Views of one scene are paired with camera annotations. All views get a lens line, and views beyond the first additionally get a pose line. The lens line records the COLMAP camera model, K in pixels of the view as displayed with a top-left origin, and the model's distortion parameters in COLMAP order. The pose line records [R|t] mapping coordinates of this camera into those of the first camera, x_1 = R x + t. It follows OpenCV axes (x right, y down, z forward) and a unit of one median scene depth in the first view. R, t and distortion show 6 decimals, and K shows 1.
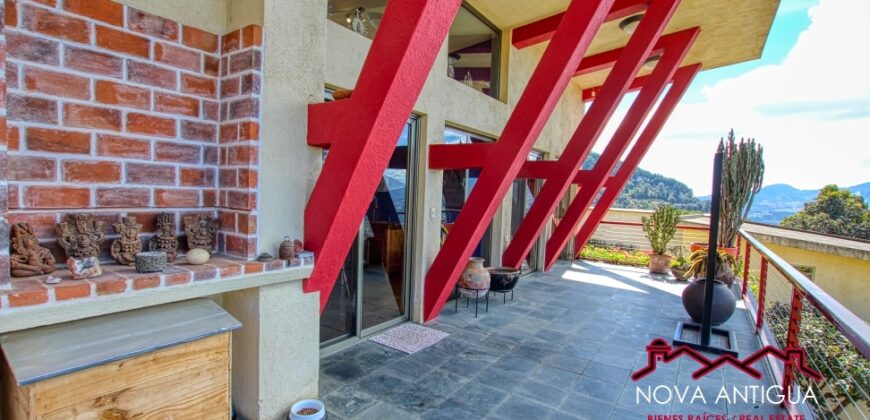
lens RADIAL K [[408.2, 0, 435.0], [0, 408.2, 210.0], [0, 0, 1]] dist [-0.002734, -0.000547]
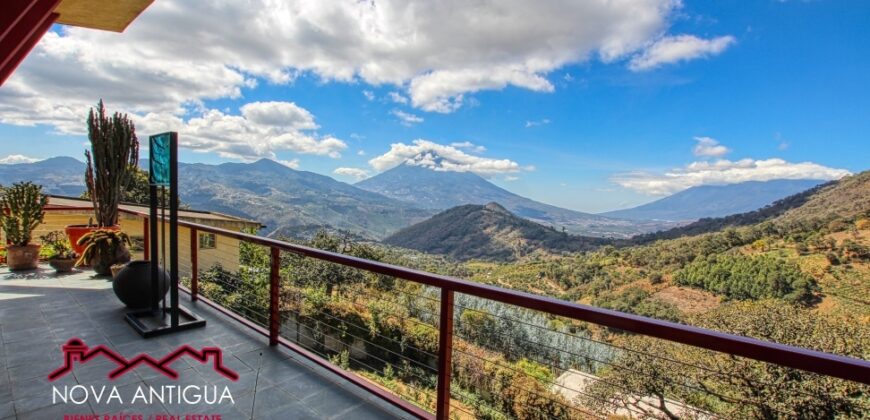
lens RADIAL K [[408.2, 0, 435.0], [0, 408.2, 210.0], [0, 0, 1]] dist [-0.002734, -0.000547]
pose [[0.130764, -0.077086, 0.988412, -0.115202], [0.011285, 0.997024, 0.076265, -0.009964], [-0.991349, 0.001182, 0.131244, 0.120238]]
